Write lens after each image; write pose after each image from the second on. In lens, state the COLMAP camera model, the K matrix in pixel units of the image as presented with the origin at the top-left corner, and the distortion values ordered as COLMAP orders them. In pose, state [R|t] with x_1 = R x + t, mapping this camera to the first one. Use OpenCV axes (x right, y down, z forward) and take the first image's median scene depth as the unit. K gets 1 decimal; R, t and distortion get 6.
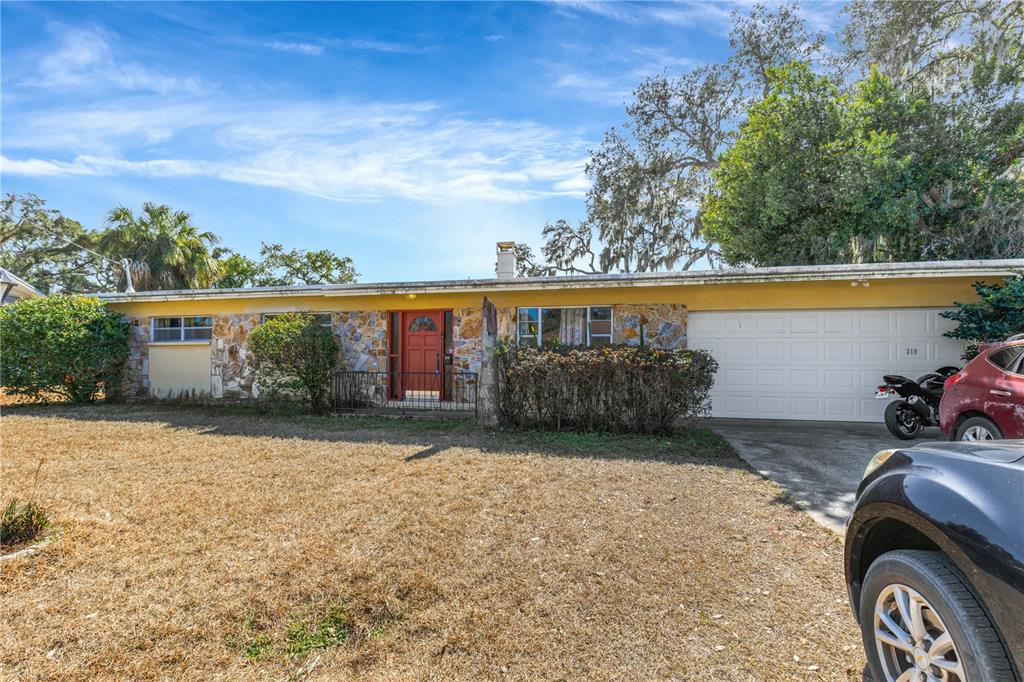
lens RADIAL K [[459.2, 0, 510.5], [0, 459.2, 344.9], [0, 0, 1]] dist [0.000852, 0.000301]
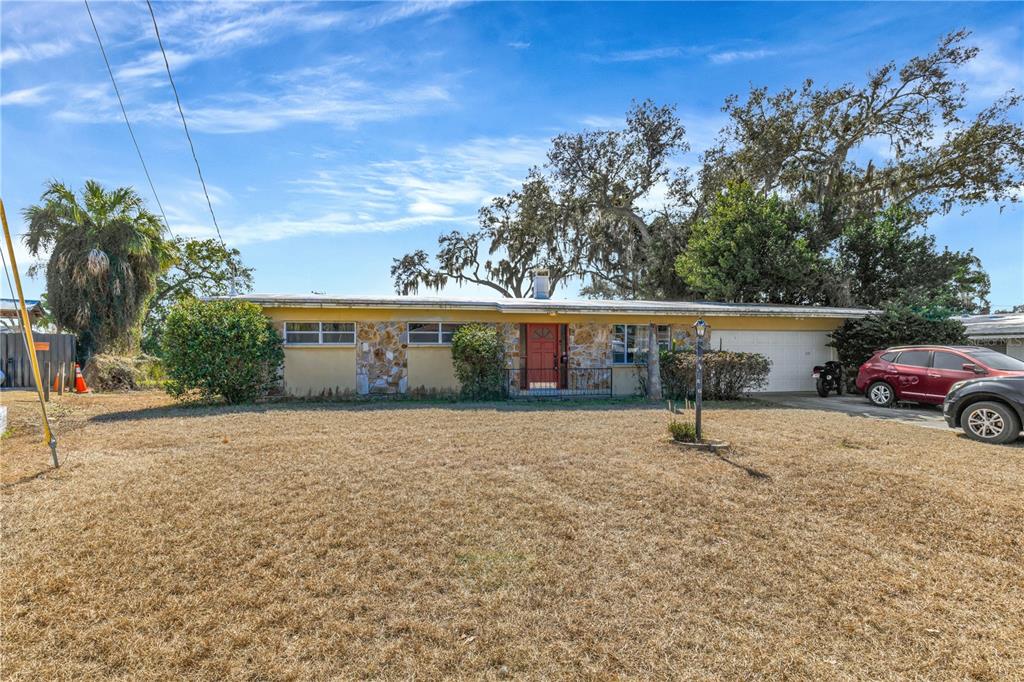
lens RADIAL K [[459.2, 0, 514.7], [0, 459.2, 341.2], [0, 0, 1]] dist [0.000852, 0.000301]
pose [[0.919852, 0.010880, 0.392114, -0.739923], [-0.007302, 0.999917, -0.010617, -0.006641], [-0.392197, 0.006903, 0.919855, -0.201636]]
